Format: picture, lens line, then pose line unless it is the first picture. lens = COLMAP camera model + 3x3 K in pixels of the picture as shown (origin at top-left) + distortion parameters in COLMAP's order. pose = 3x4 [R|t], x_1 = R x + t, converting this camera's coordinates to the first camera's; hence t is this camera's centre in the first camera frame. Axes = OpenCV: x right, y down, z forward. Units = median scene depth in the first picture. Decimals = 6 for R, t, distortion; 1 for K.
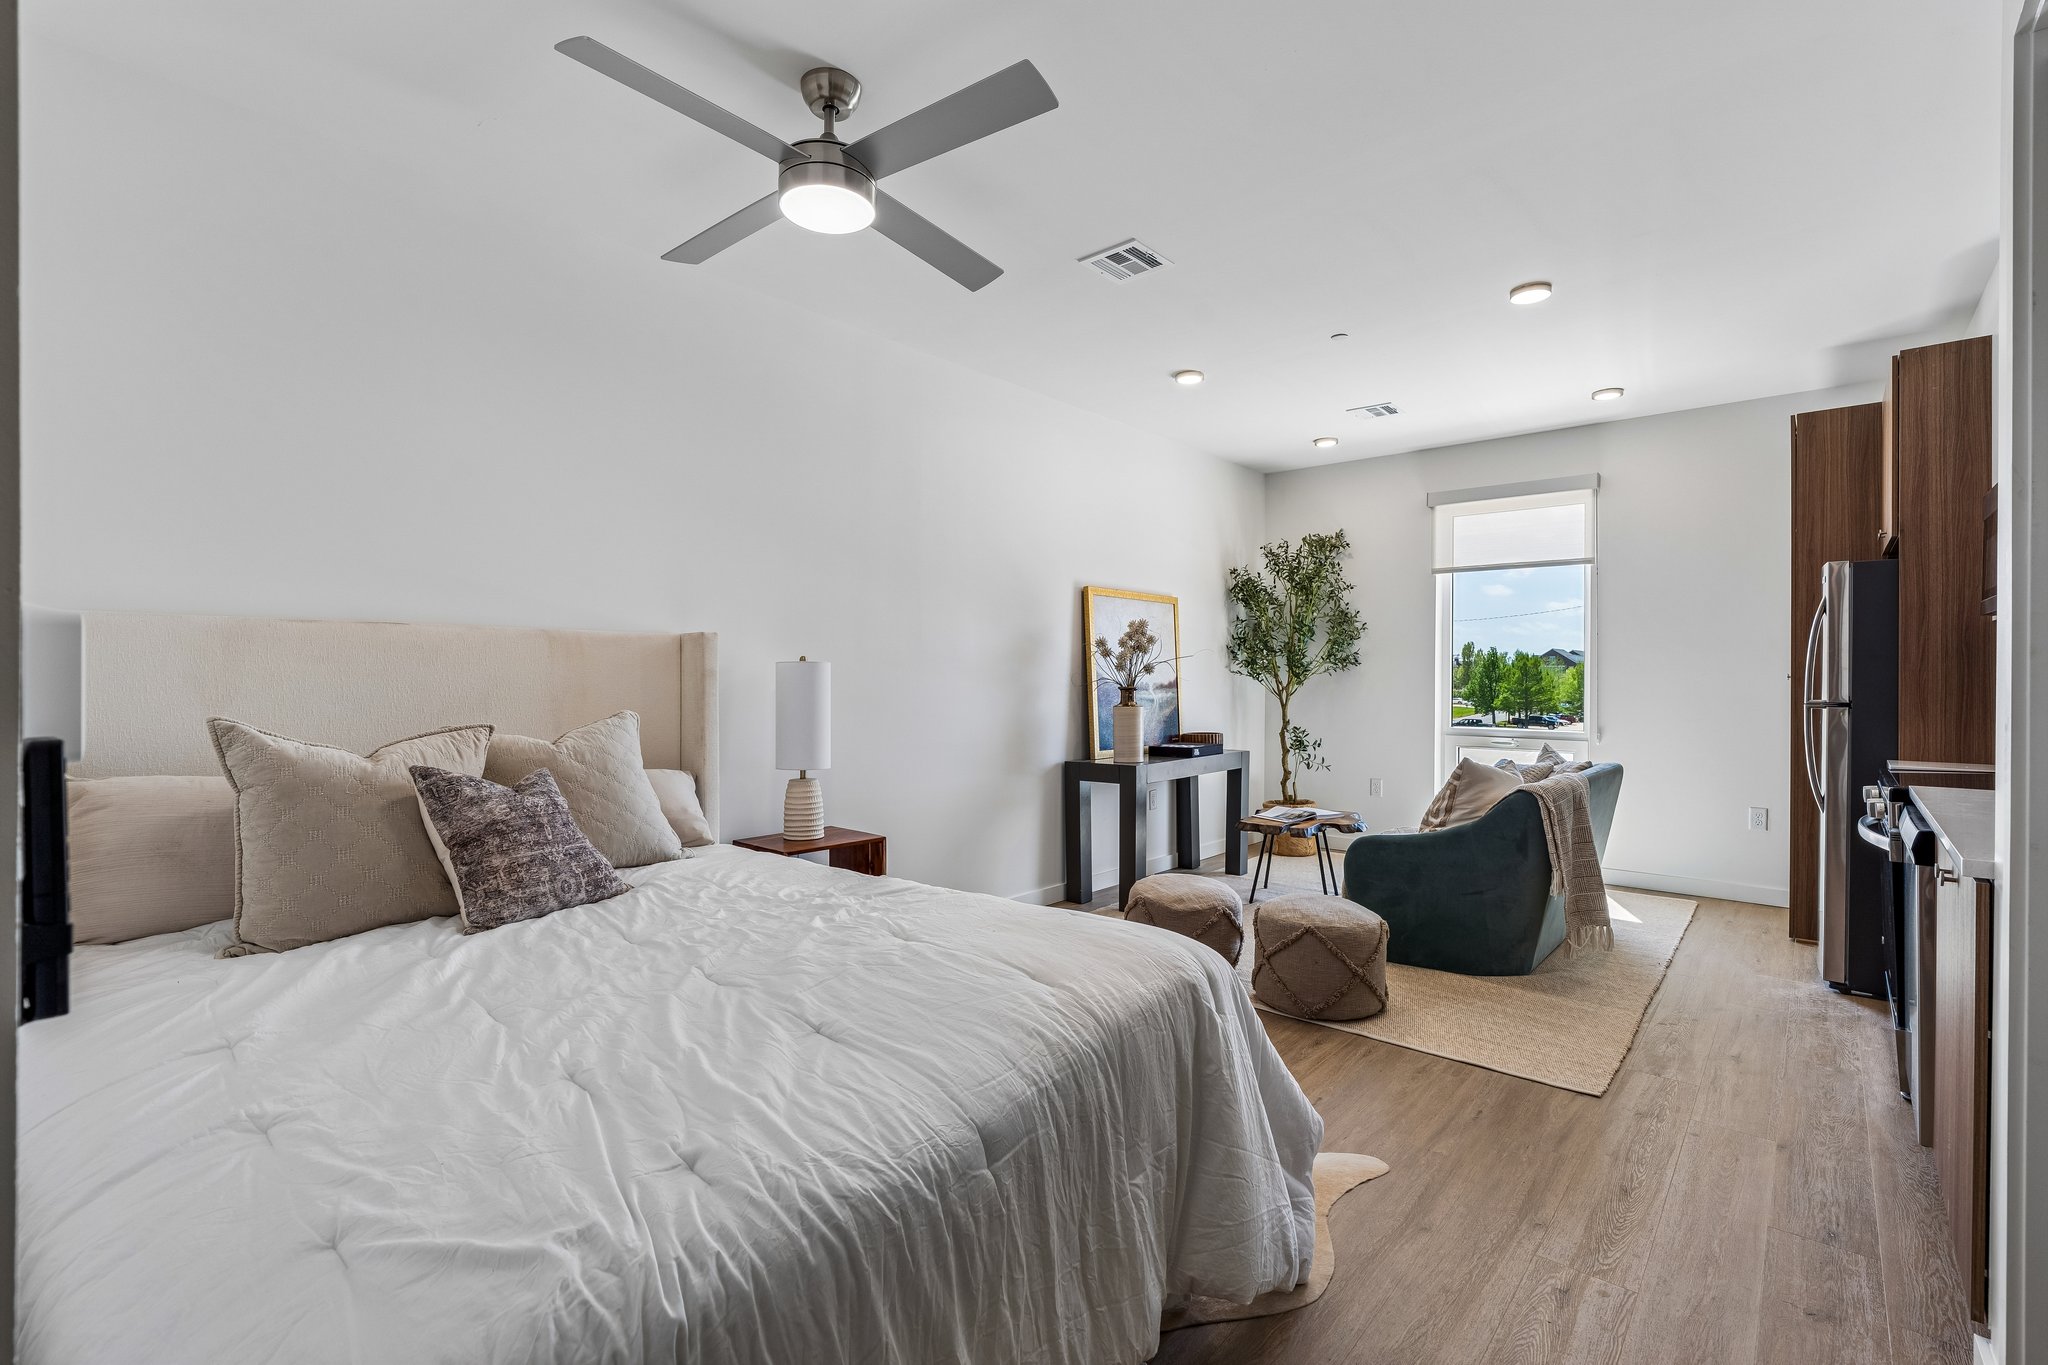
lens RADIAL K [[915.9, 0, 1033.7], [0, 915.9, 683.0], [0, 0, 1]] dist [-0.015875, -0.000064]
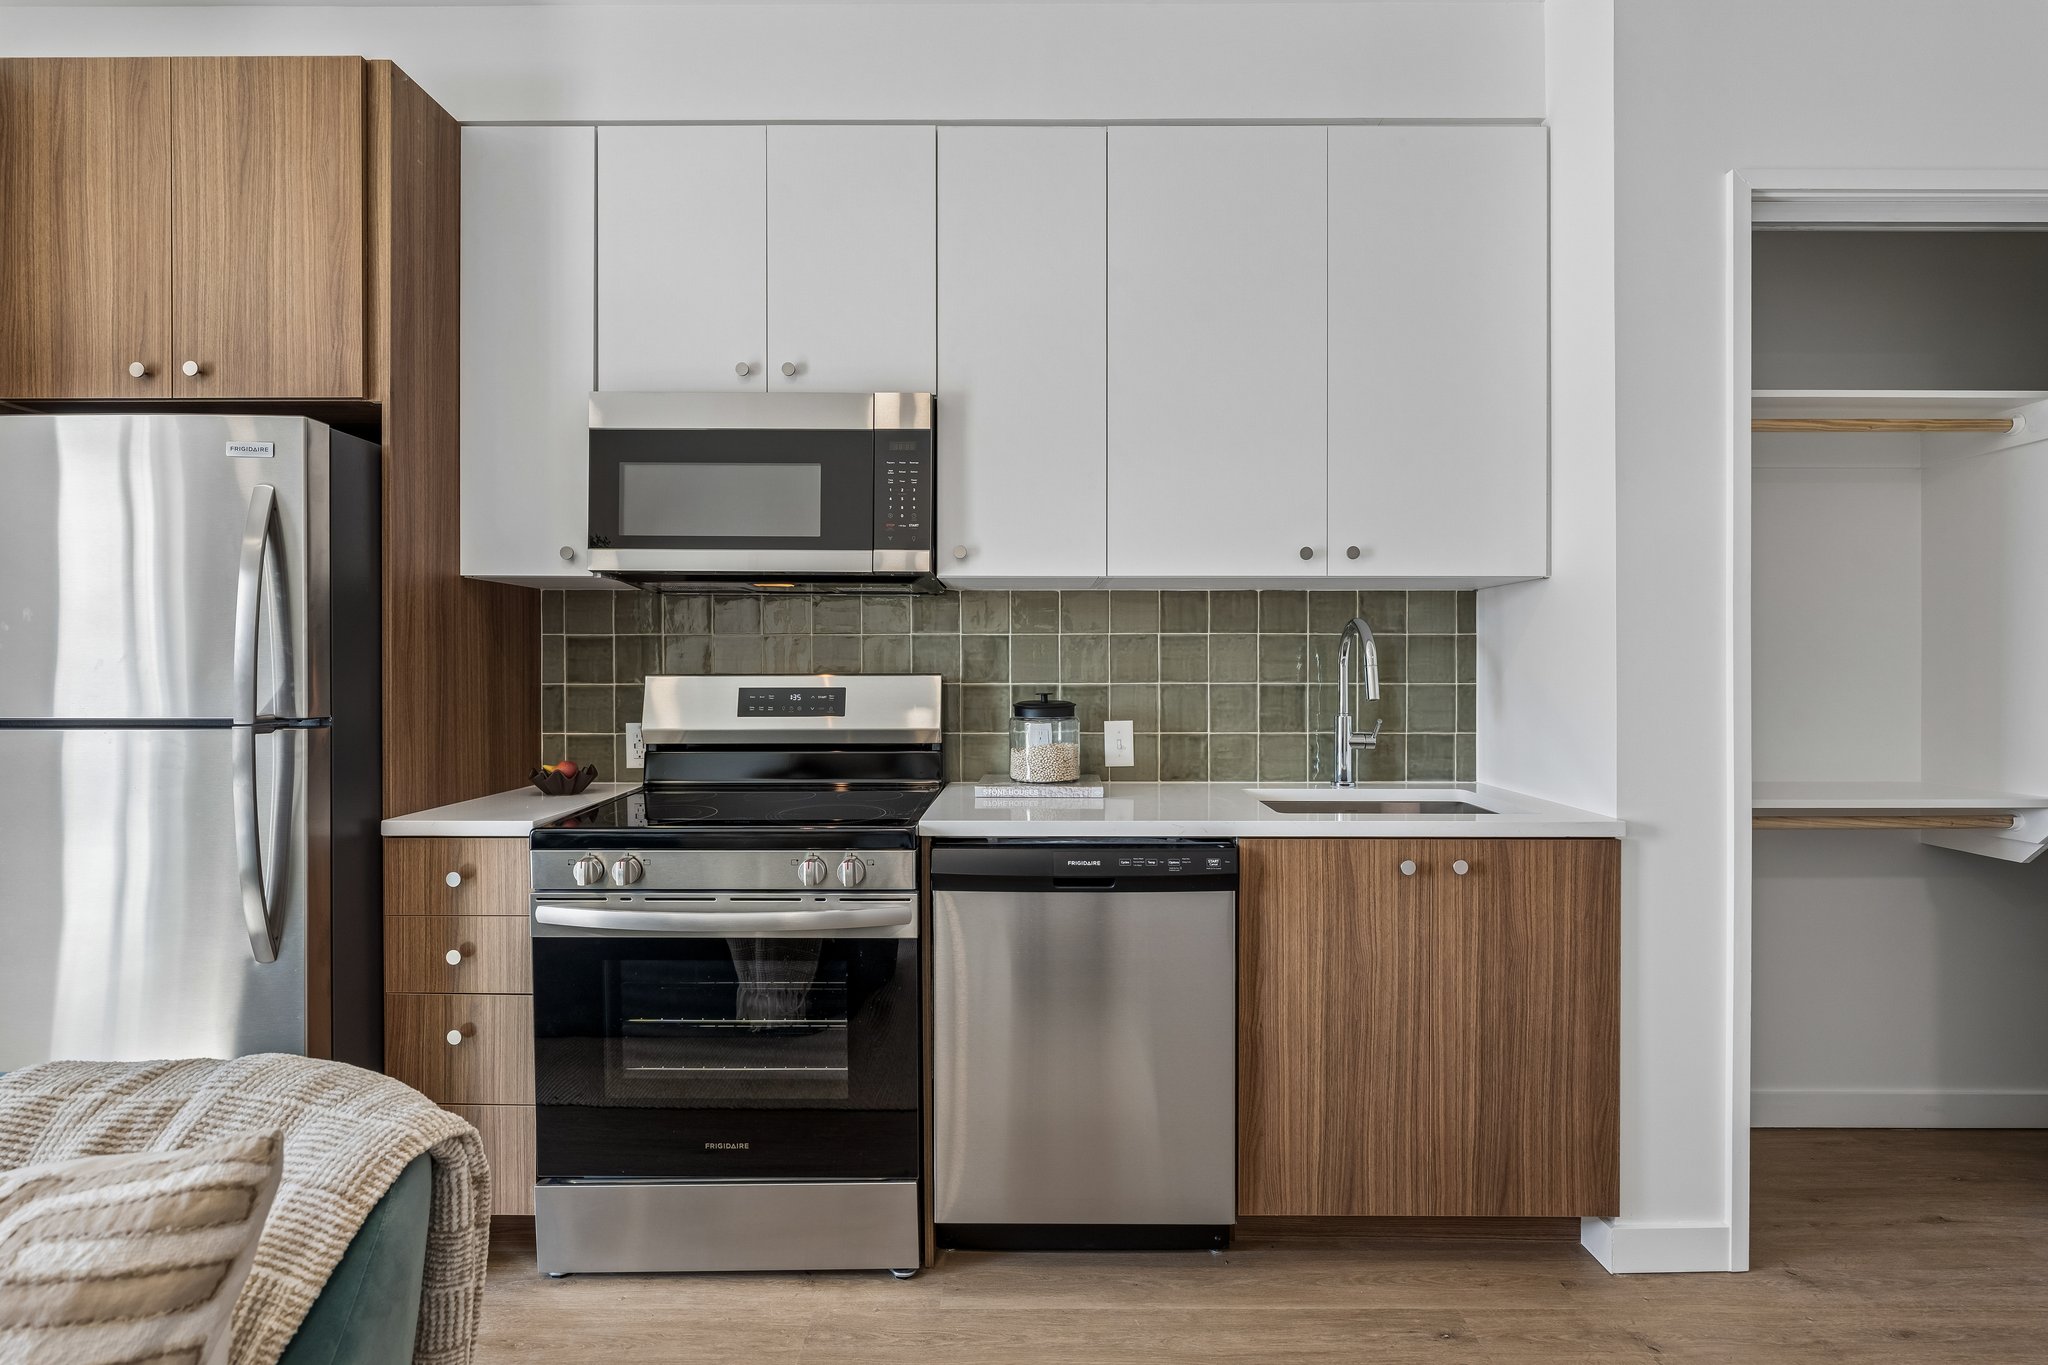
lens RADIAL K [[987.5, 0, 1025.2], [0, 987.5, 673.3], [0, 0, 1]] dist [-0.012257, 0.005488]
pose [[-0.644918, -0.005123, 0.764235, 0.165552], [0.005885, 0.999915, 0.011670, -0.003260], [-0.764229, 0.012024, -0.644833, 0.684368]]
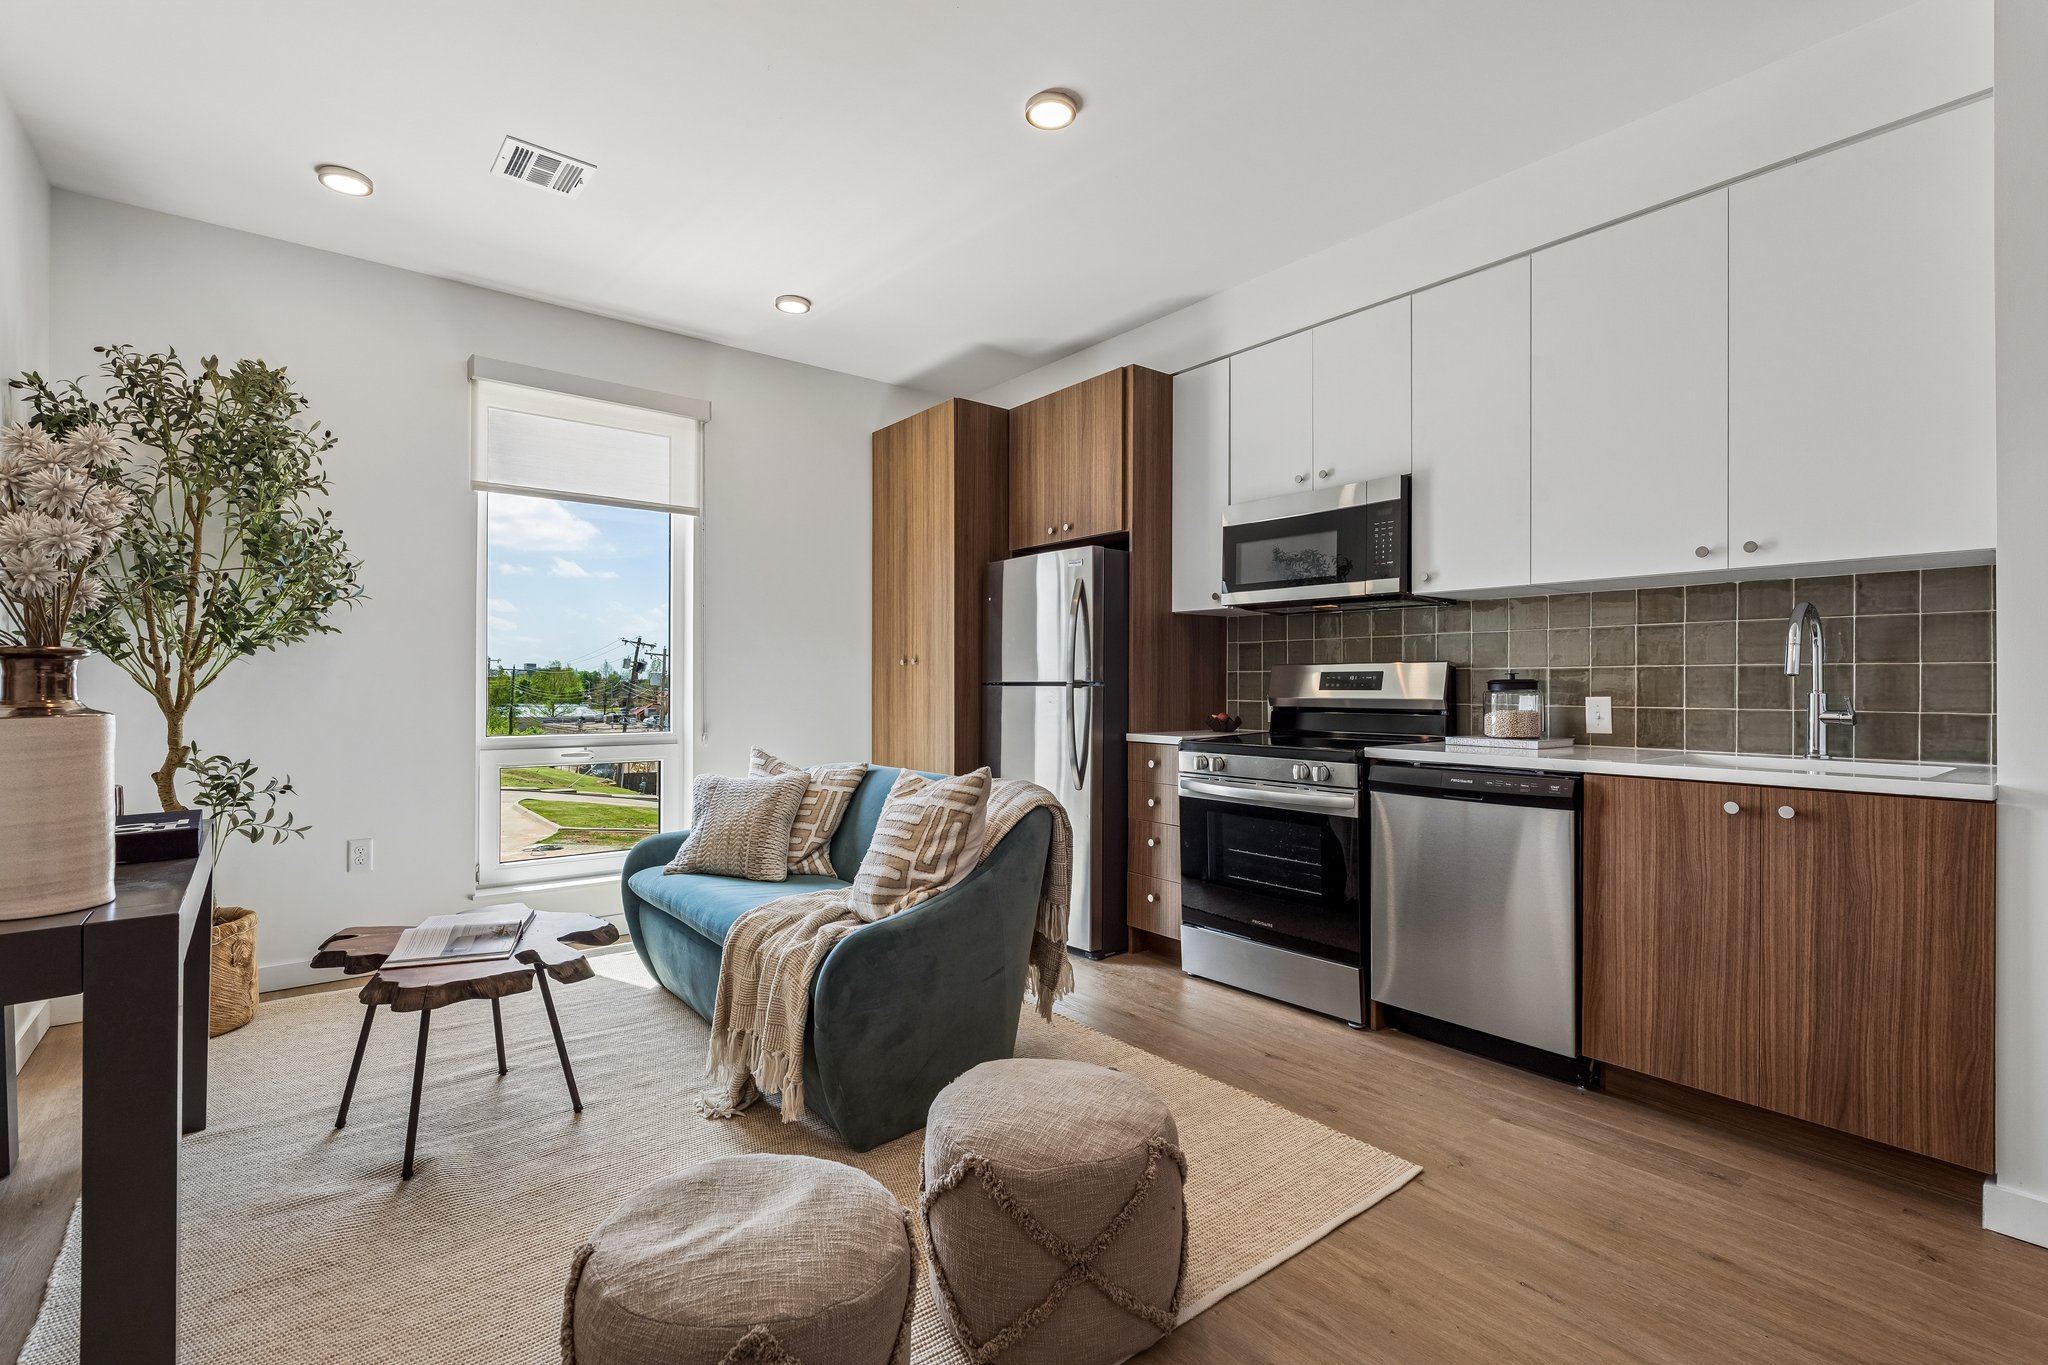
lens RADIAL K [[915.9, 0, 1033.7], [0, 915.9, 683.0], [0, 0, 1]] dist [-0.015875, -0.000064]
pose [[0.181815, 0.001147, 0.983332, -0.104048], [0.007441, 0.999969, -0.002542, 0.016507], [-0.983305, 0.007779, 0.181801, 0.574846]]
